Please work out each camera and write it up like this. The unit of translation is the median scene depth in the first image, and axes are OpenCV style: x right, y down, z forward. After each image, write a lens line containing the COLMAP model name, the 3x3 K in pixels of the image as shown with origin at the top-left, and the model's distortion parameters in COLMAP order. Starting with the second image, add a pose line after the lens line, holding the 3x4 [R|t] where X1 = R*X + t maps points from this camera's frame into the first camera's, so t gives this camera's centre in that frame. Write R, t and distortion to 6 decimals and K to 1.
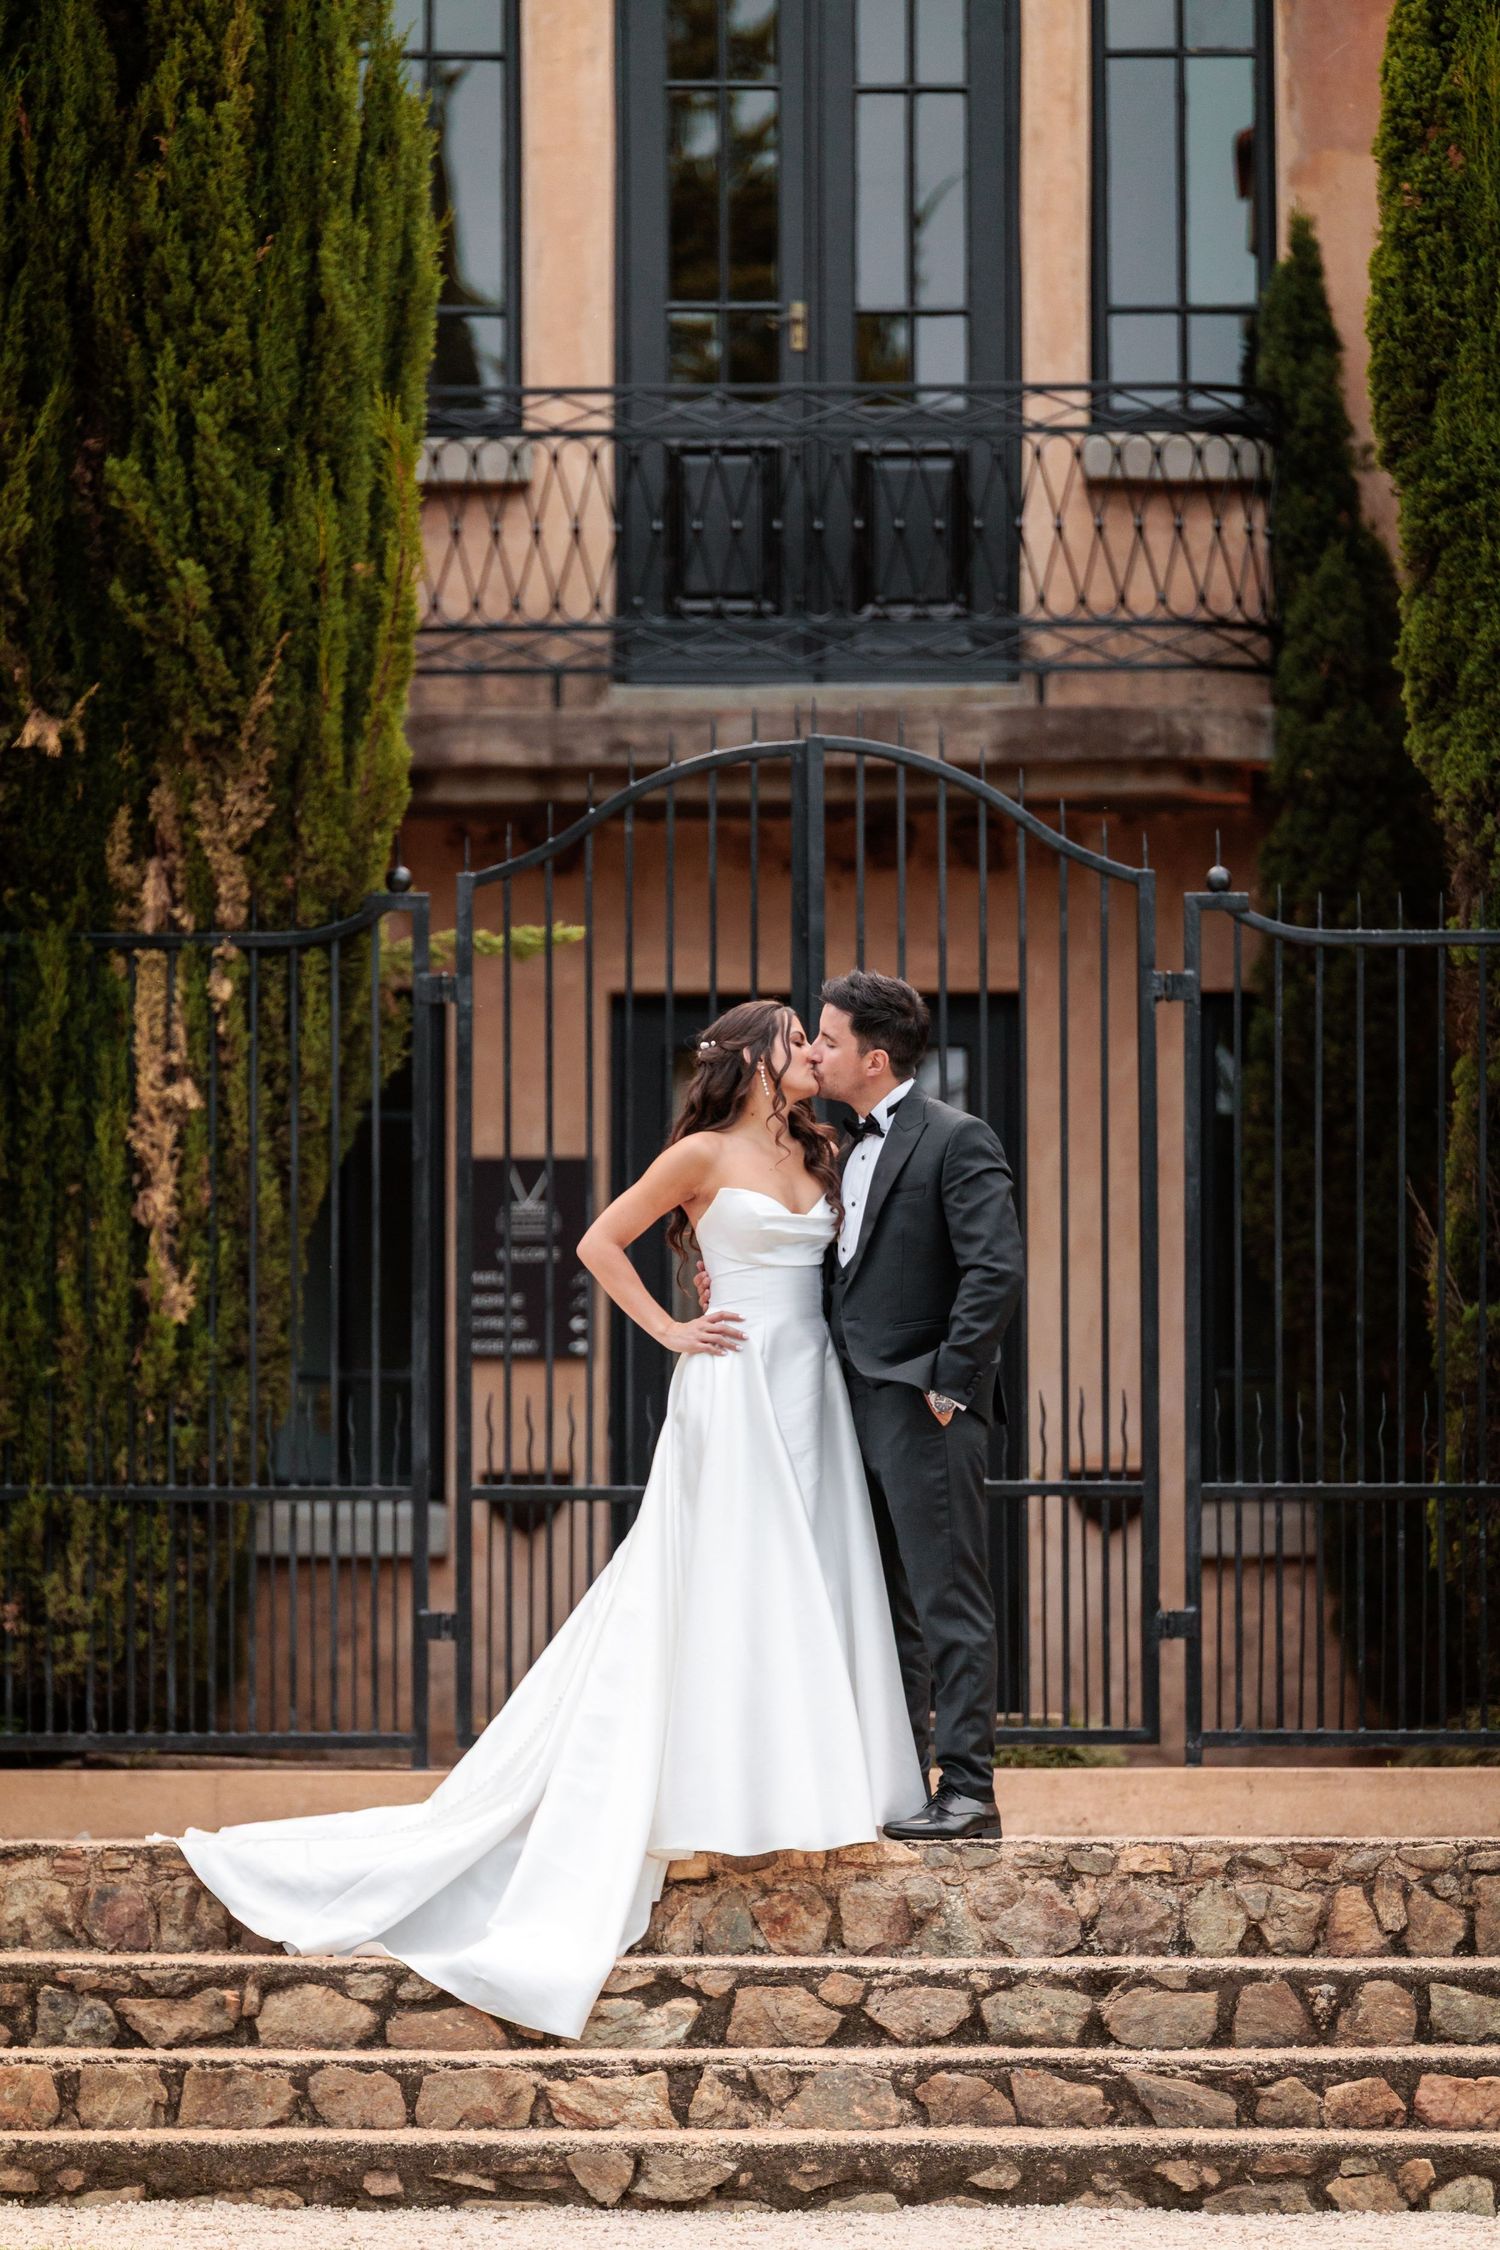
lens RADIAL K [[8534.7, 0, 561.3], [0, 8534.7, 1130.2], [0, 0, 1]] dist [-0.293508, -0.390133]
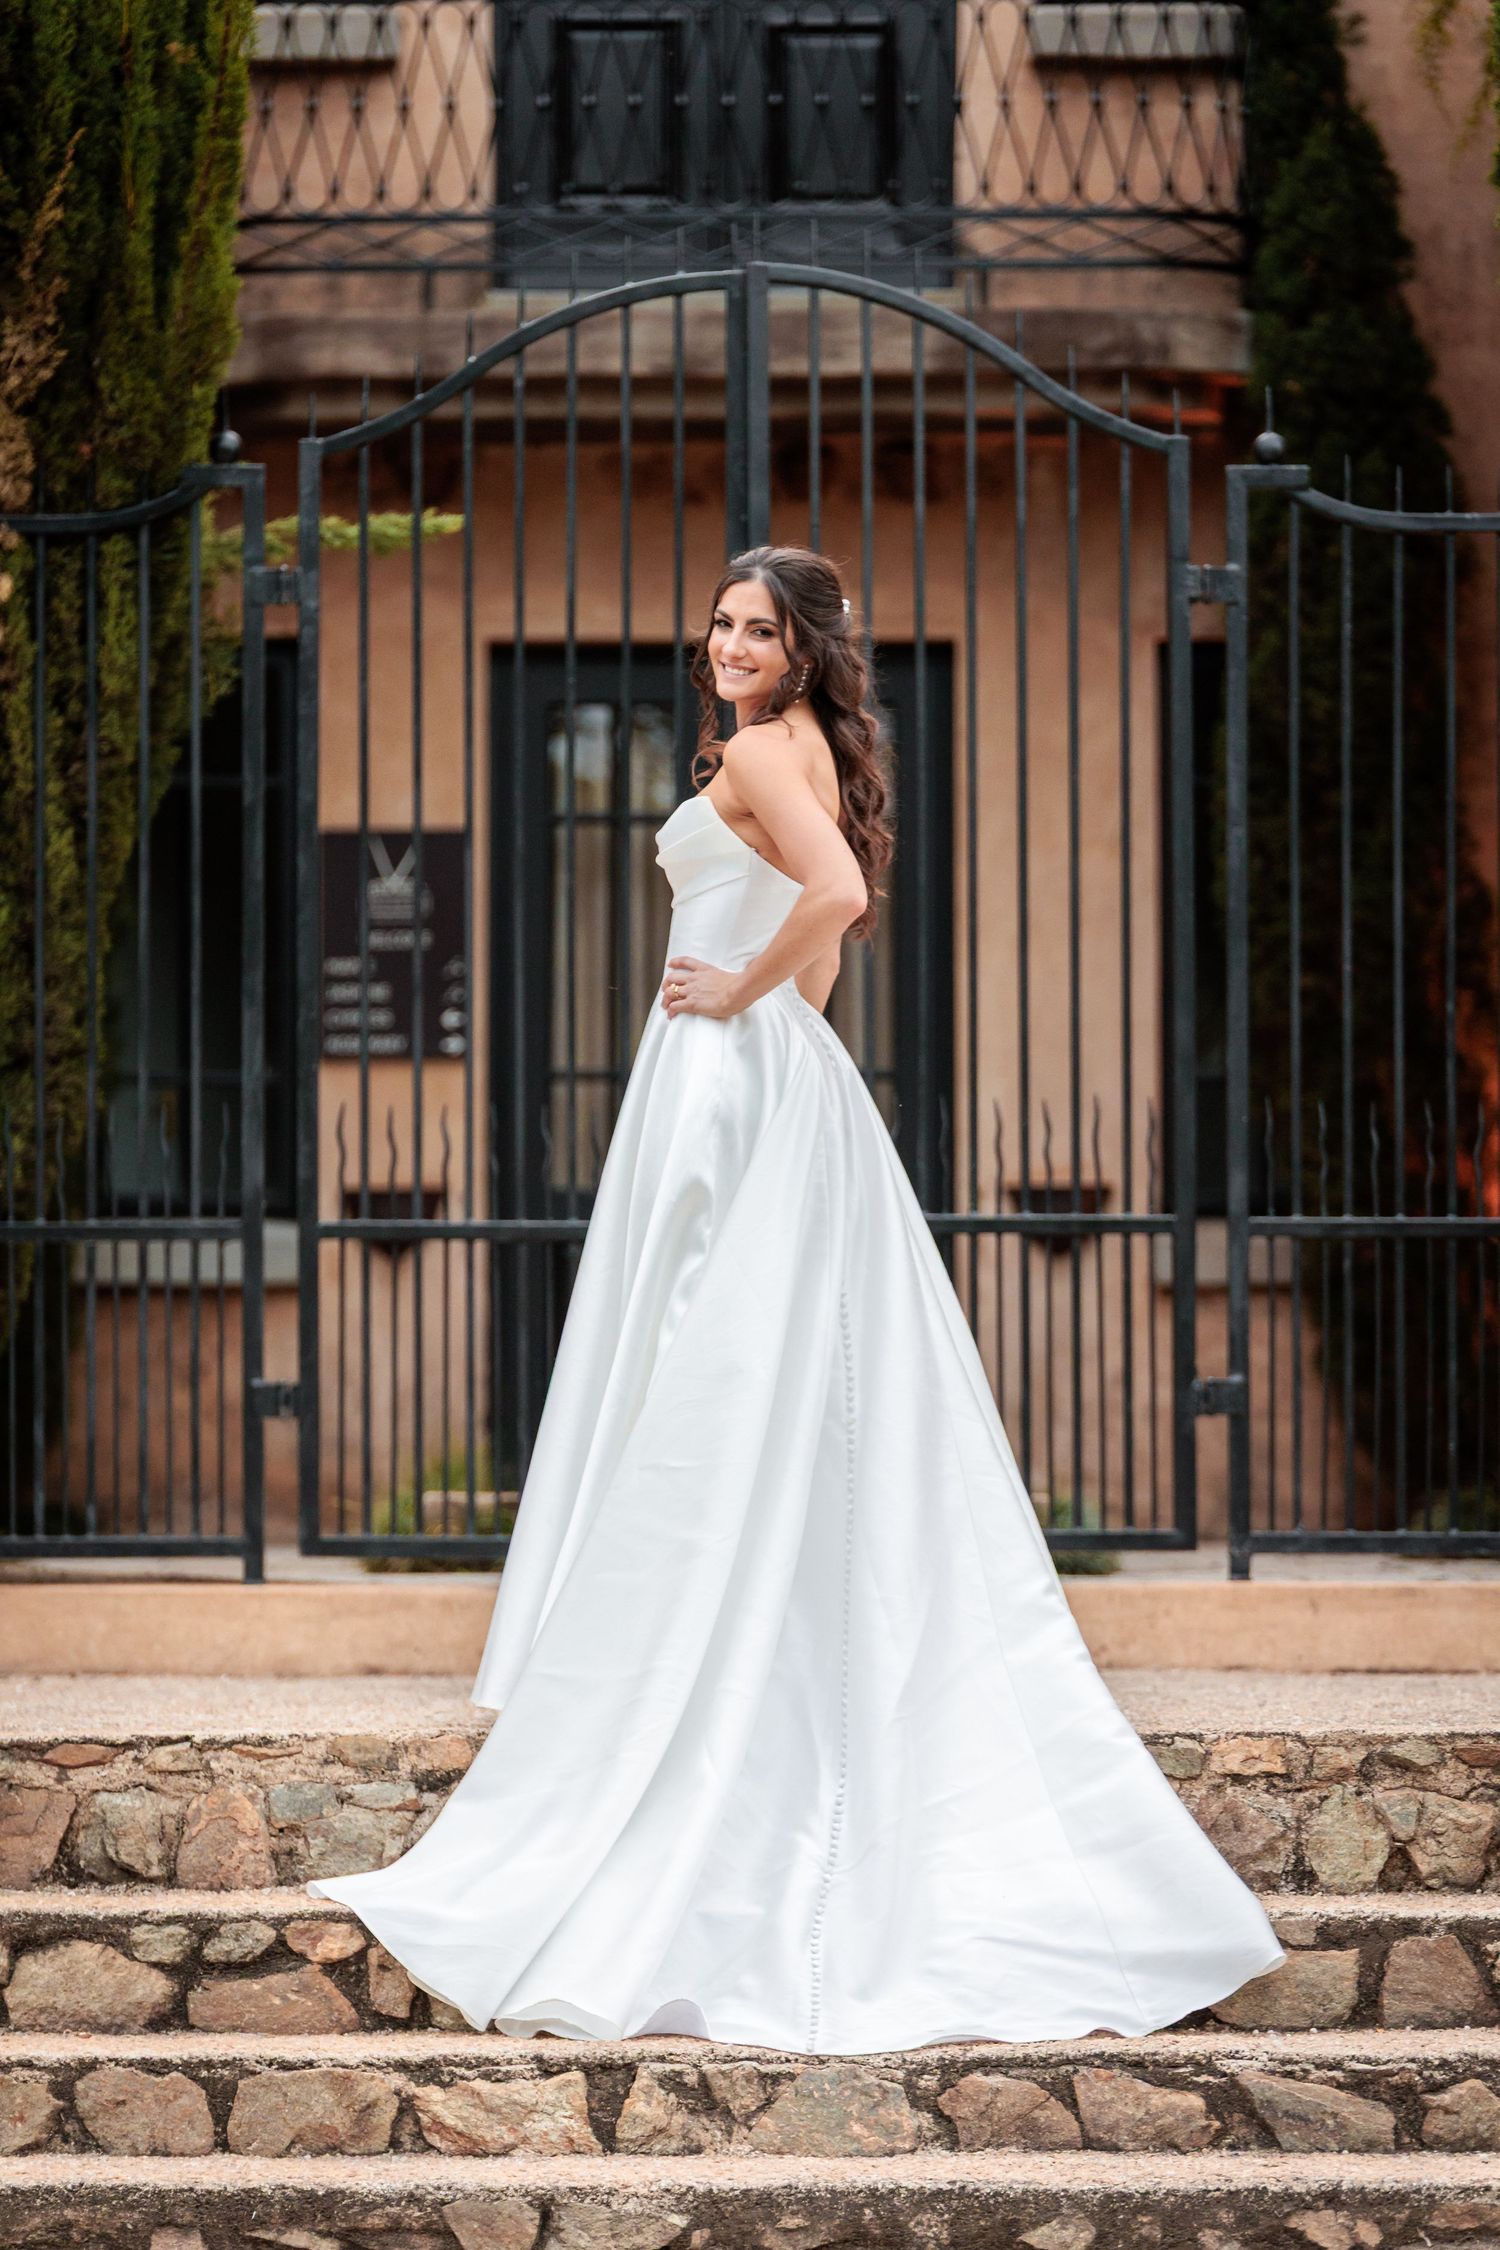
lens RADIAL K [[8522.4, 0, 750.0], [0, 8522.4, 1125.0], [0, 0, 1]] dist [-0.215341, 1.687587]
pose [[0.999302, -0.000646, 0.037338, -0.000111], [-0.000645, 0.999403, 0.034552, 0.005874], [-0.037338, -0.034552, 0.998705, 0.218551]]
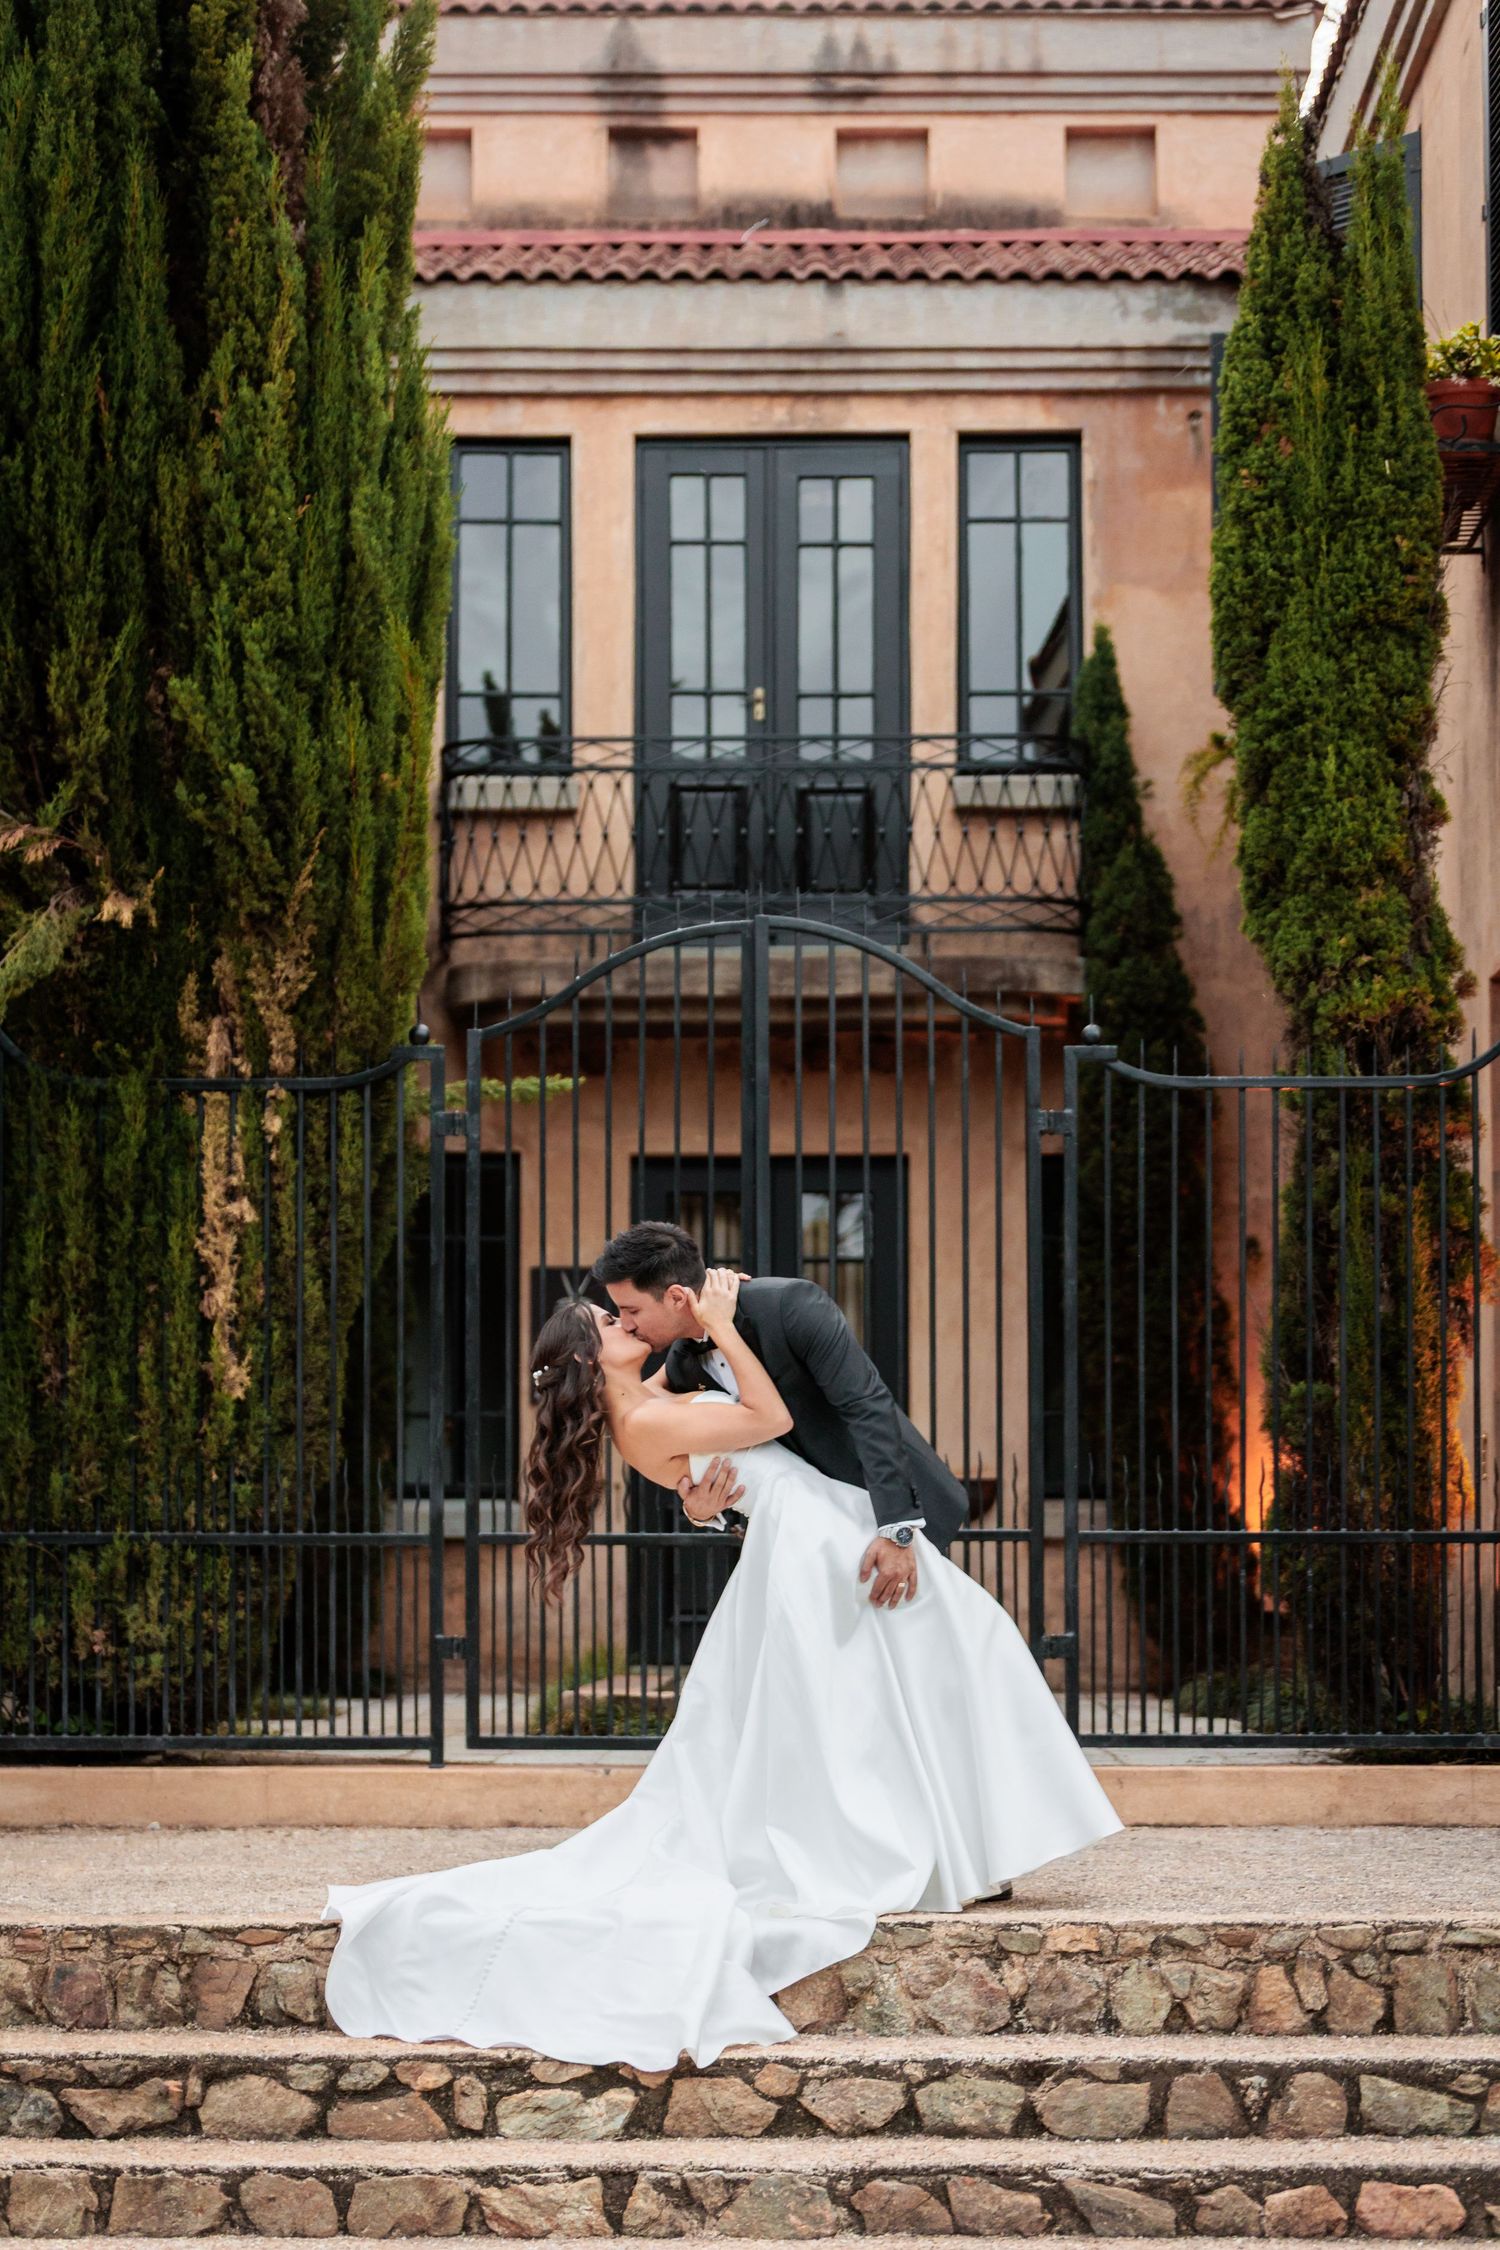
lens RADIAL K [[4701.1, 0, 754.0], [0, 4701.1, 1365.3], [0, 0, 1]] dist [-0.046784, -0.044292]
pose [[0.999692, -0.000188, 0.024823, 0.012172], [-0.000388, 0.999731, 0.023188, 0.002307], [-0.024821, -0.023190, 0.999423, 0.331085]]
